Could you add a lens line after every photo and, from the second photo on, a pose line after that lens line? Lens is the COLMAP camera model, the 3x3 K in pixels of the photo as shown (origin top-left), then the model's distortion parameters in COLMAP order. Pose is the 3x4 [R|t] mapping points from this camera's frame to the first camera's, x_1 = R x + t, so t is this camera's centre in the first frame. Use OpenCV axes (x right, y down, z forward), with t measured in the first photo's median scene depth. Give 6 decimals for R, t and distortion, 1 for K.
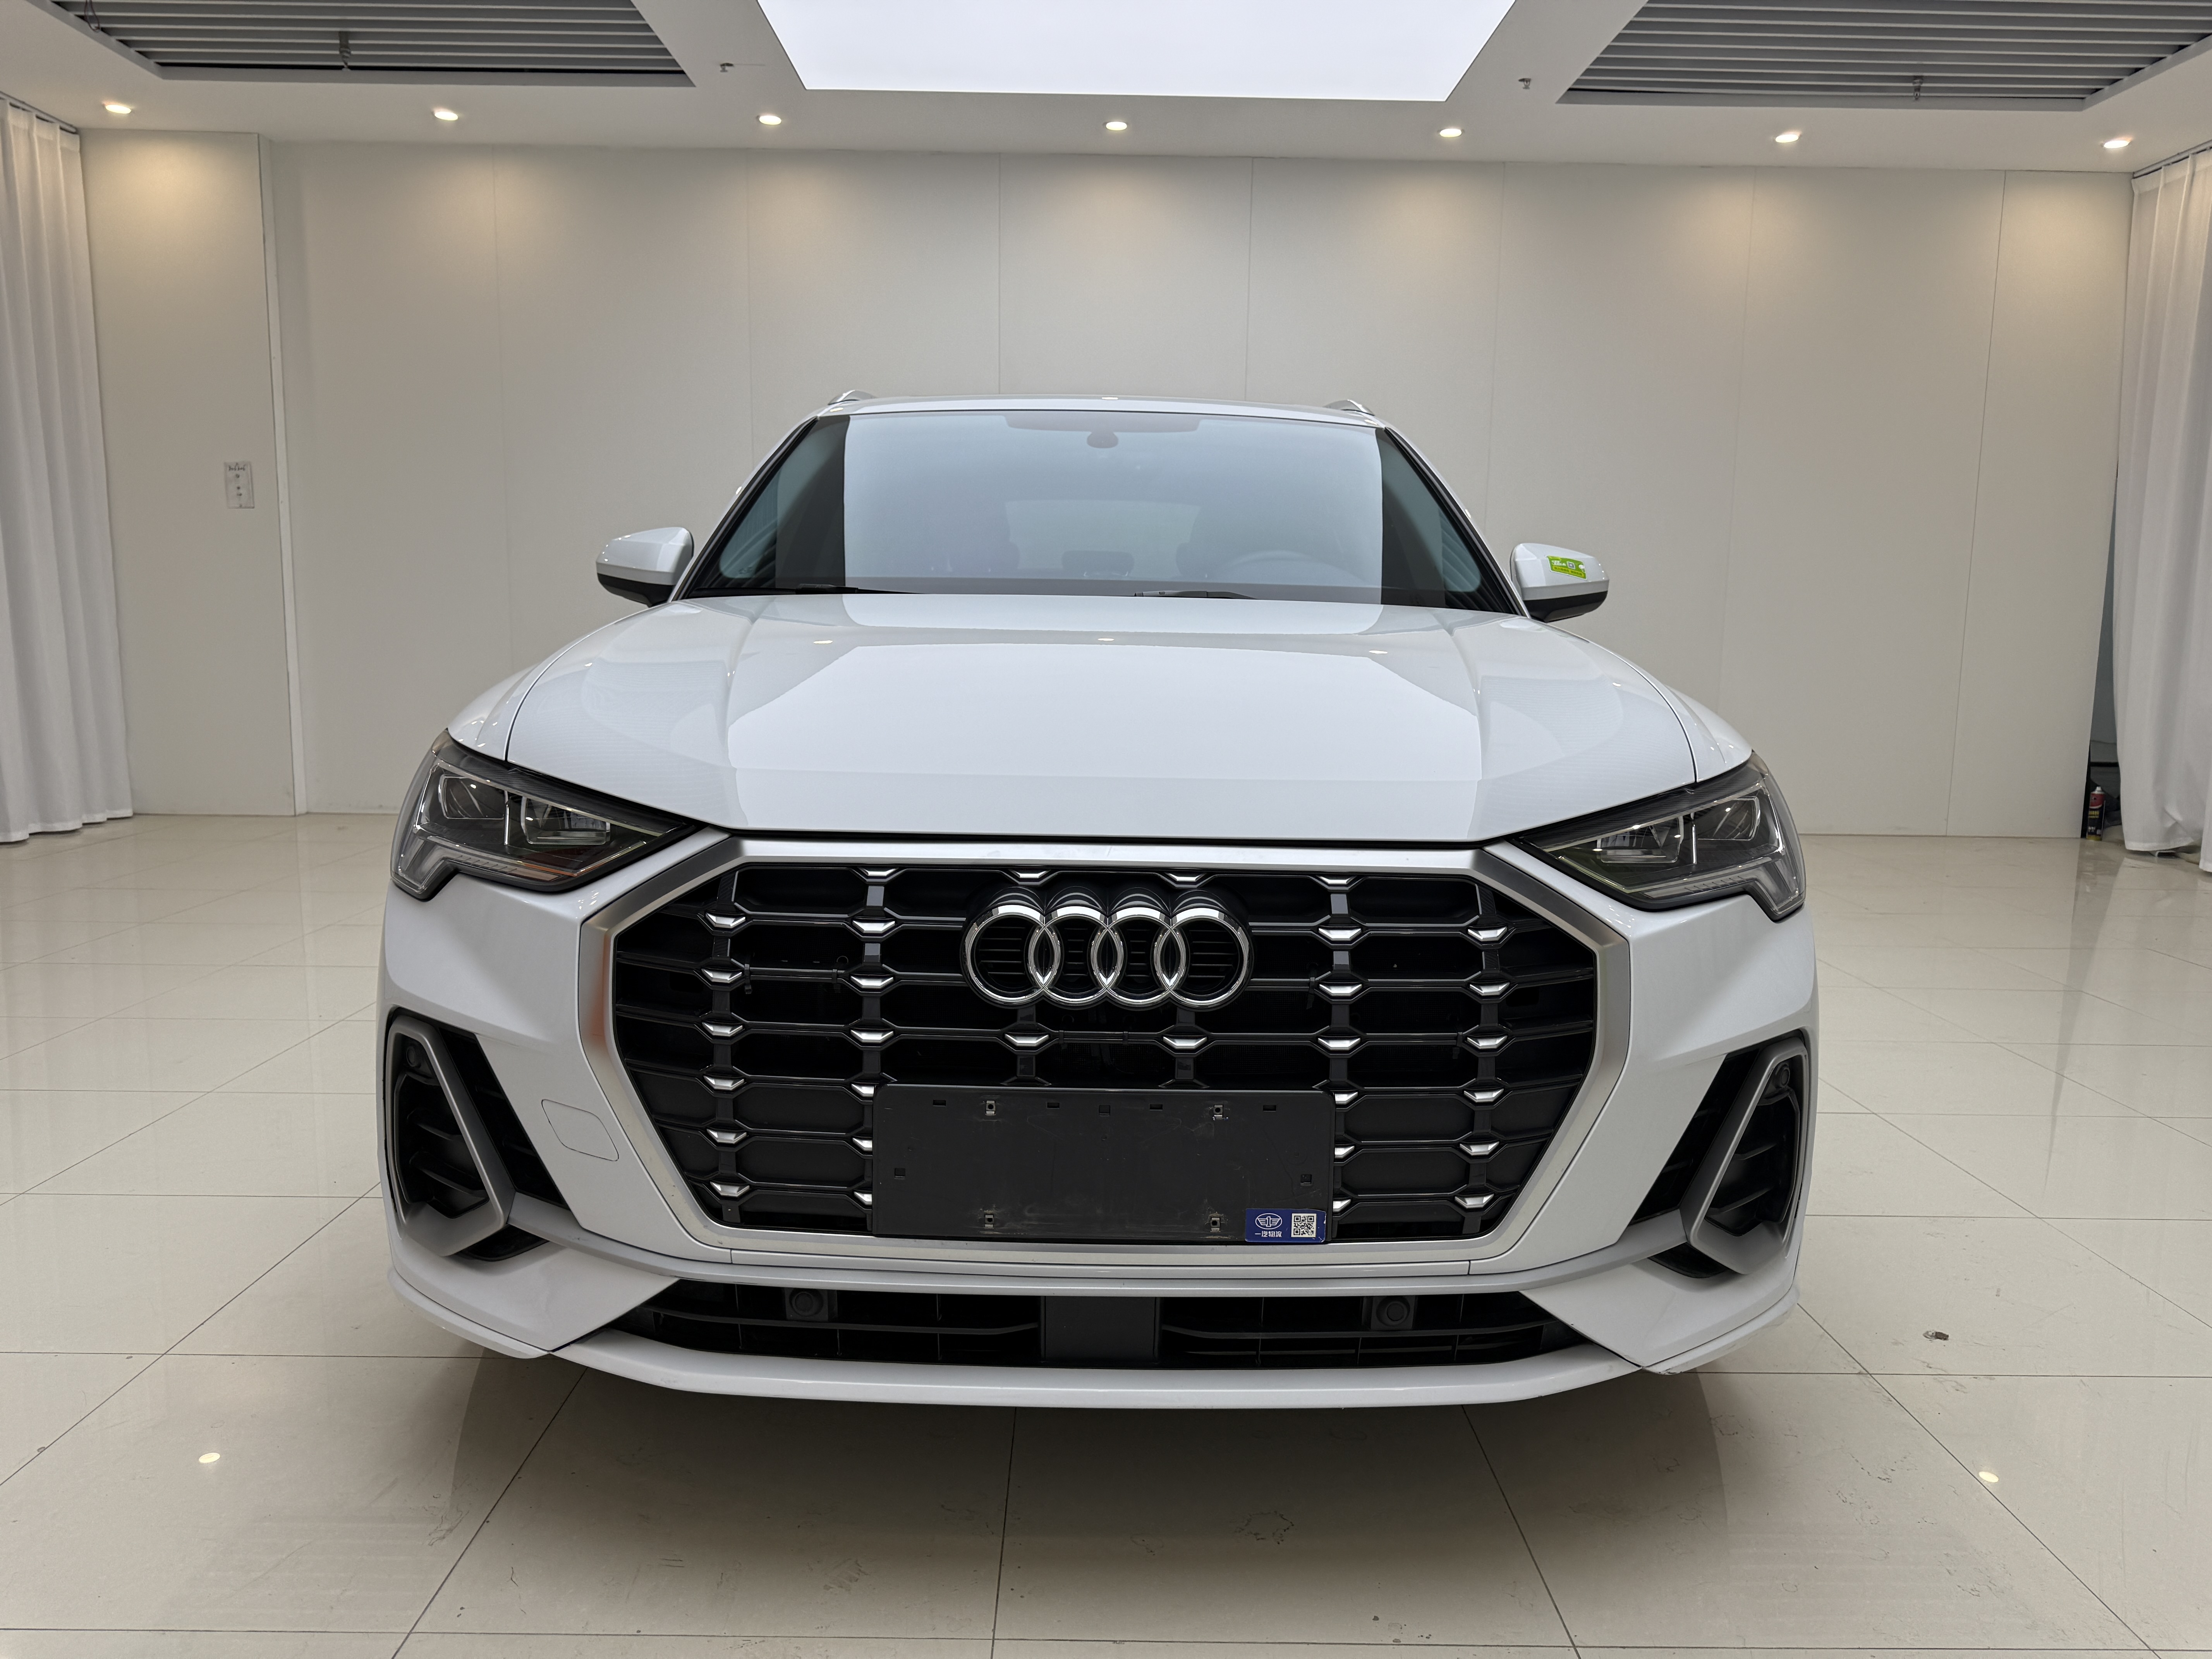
lens RADIAL K [[1583.8, 0, 1106.0], [0, 1583.8, 829.5], [0, 0, 1]] dist [0.030234, -0.034779]
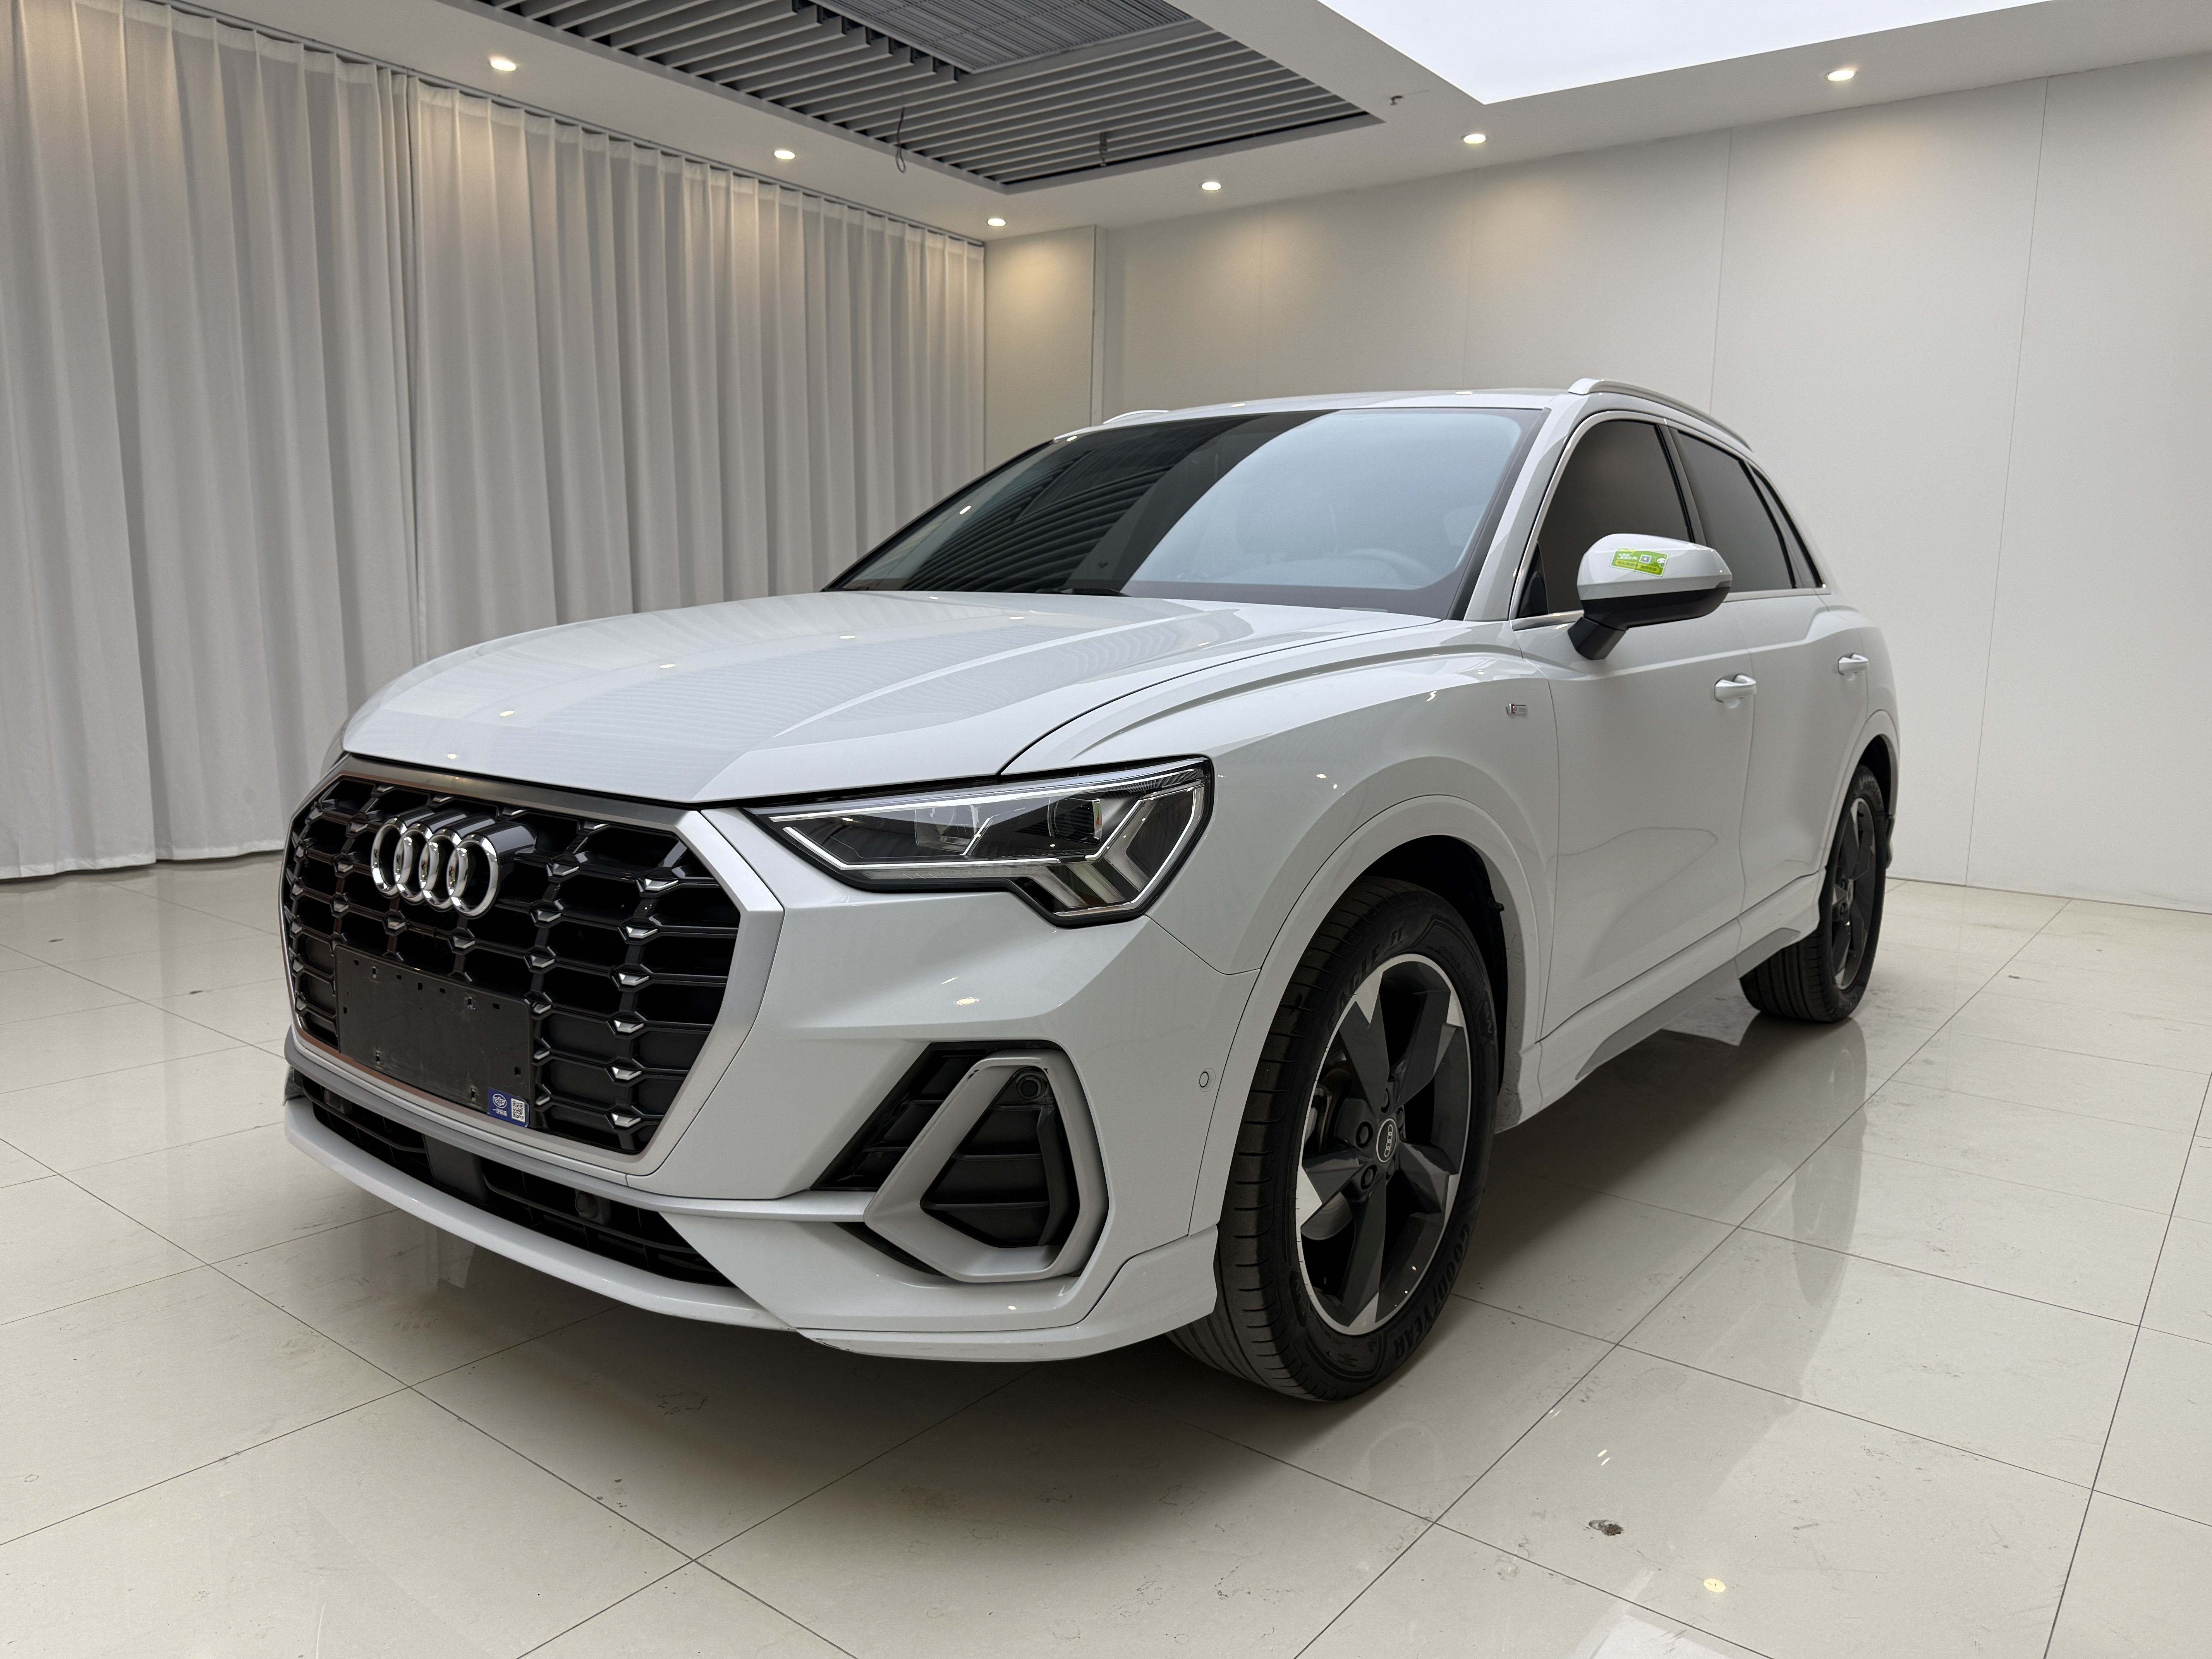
lens RADIAL K [[1583.8, 0, 1106.0], [0, 1583.8, 829.5], [0, 0, 1]] dist [0.030234, -0.034779]
pose [[0.790680, 0.086431, -0.606098, 1.074875], [-0.093763, 0.995401, 0.019629, -0.021931], [0.605007, 0.041309, 0.795148, 0.285987]]
